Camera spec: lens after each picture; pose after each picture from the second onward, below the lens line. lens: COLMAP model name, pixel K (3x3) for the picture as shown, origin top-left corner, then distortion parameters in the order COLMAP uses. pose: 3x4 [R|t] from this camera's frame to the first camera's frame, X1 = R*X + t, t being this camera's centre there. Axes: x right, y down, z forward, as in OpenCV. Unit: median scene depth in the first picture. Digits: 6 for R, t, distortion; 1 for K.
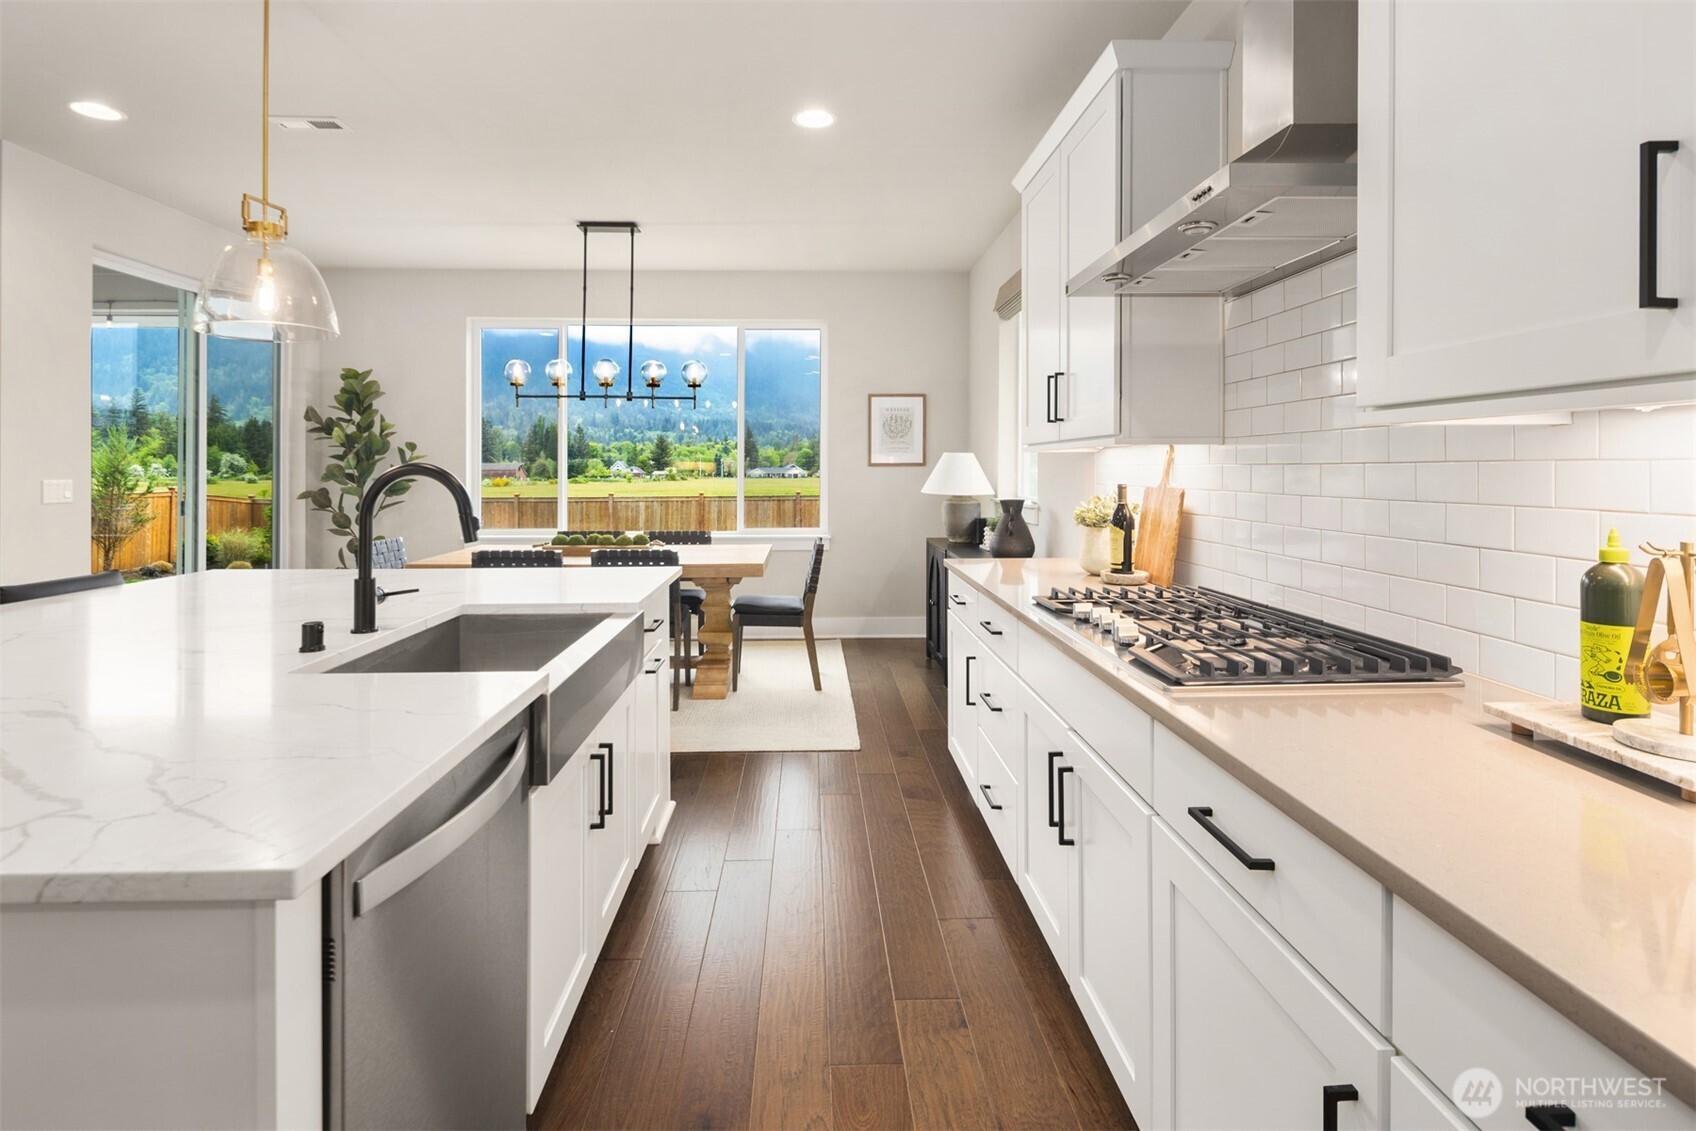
lens RADIAL K [[822.0, 0, 839.8], [0, 822.0, 466.1], [0, 0, 1]] dist [0.001216, -0.000073]
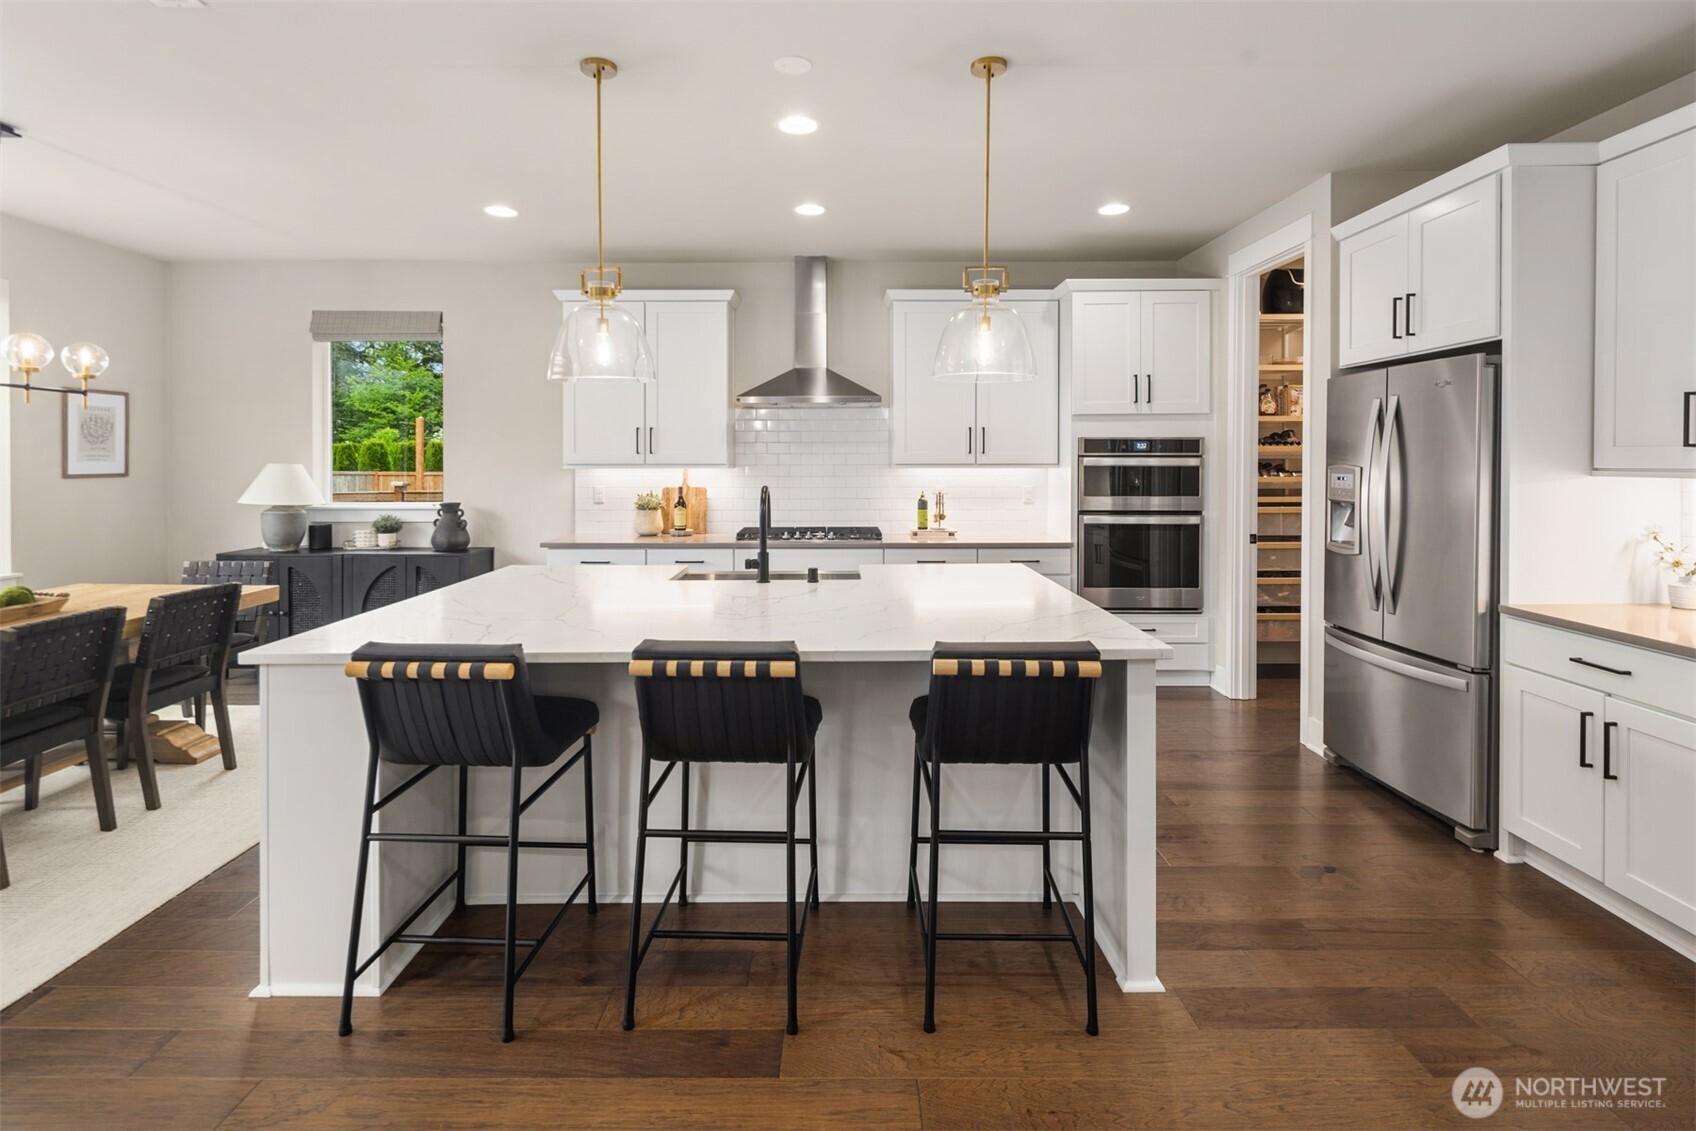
lens RADIAL K [[822.0, 0, 839.8], [0, 822.0, 466.1], [0, 0, 1]] dist [0.001216, -0.000073]
pose [[0.034763, -0.005276, 0.999382, -0.896305], [-0.001916, 0.999984, 0.005345, -0.021392], [-0.999394, -0.002100, 0.034752, 0.289093]]
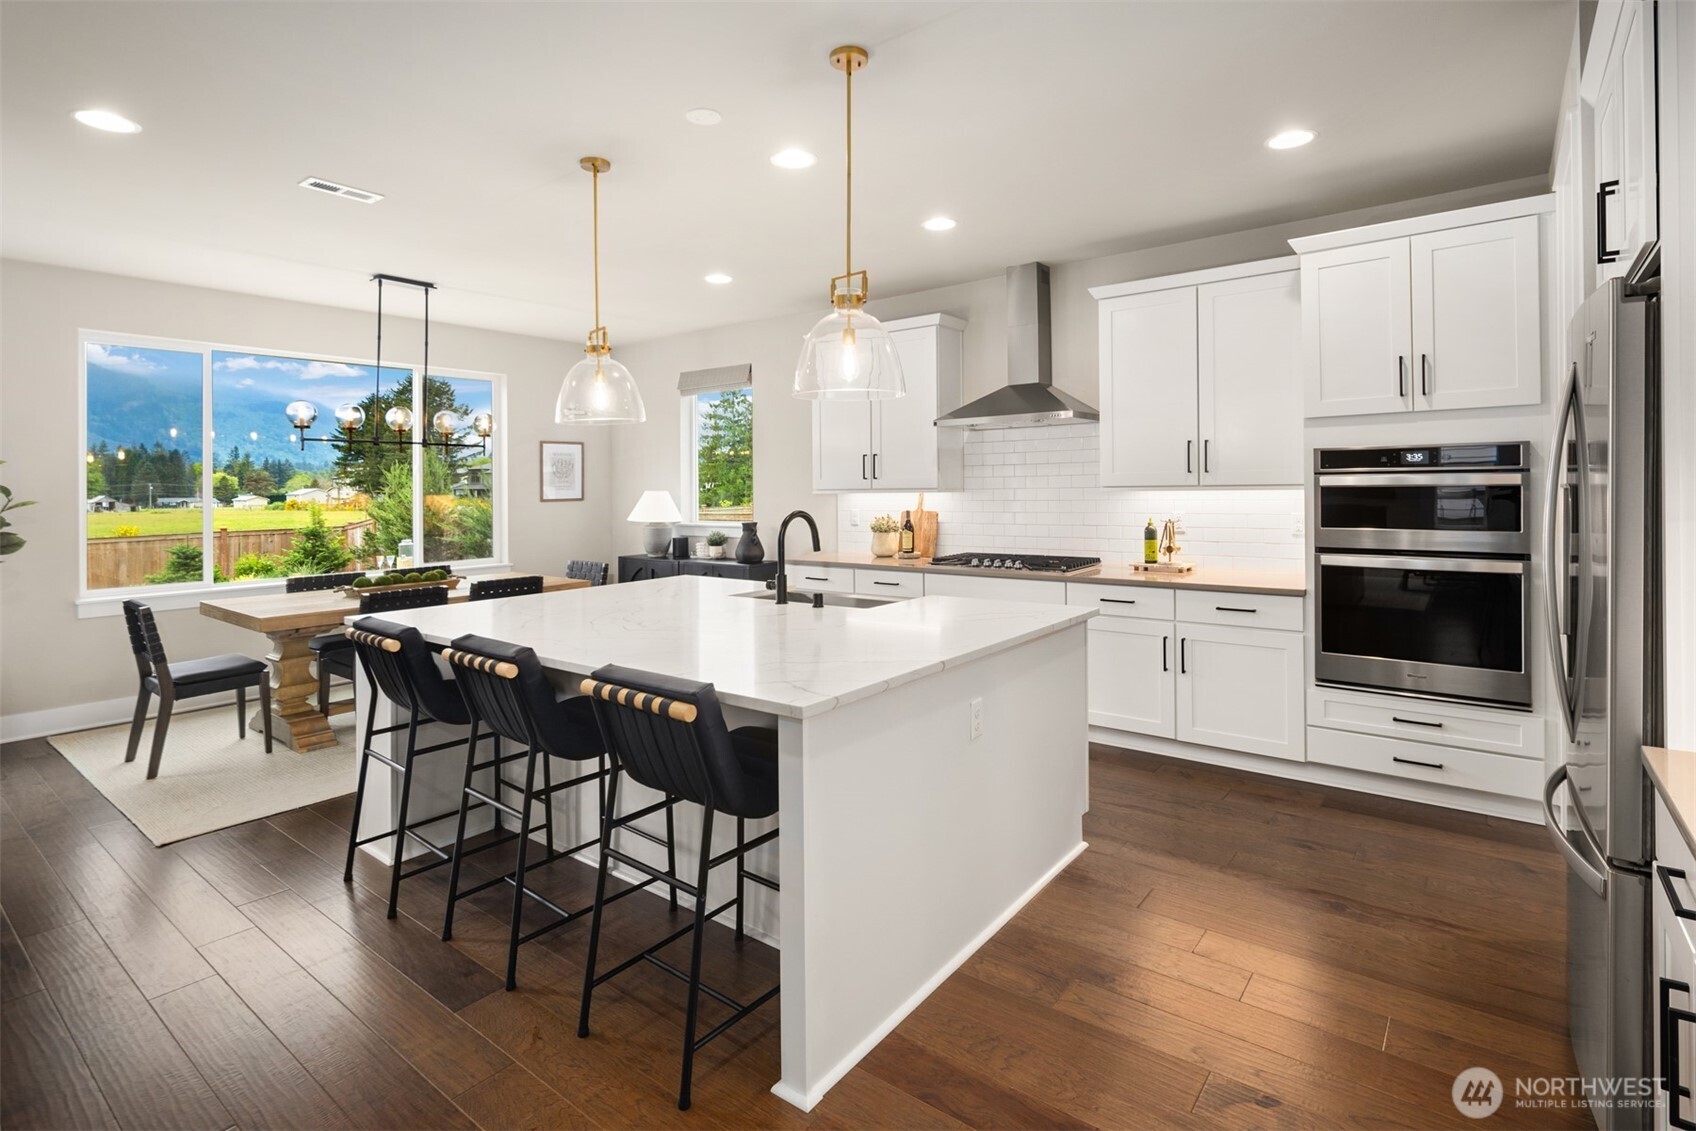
lens RADIAL K [[827.3, 0, 849.0], [0, 827.3, 476.2], [0, 0, 1]] dist [0.004395, 0.000062]
pose [[0.644380, 0.002511, 0.764701, -0.728729], [0.010487, 0.999872, -0.012121, -0.021813], [-0.764634, 0.015830, 0.644271, -0.127111]]
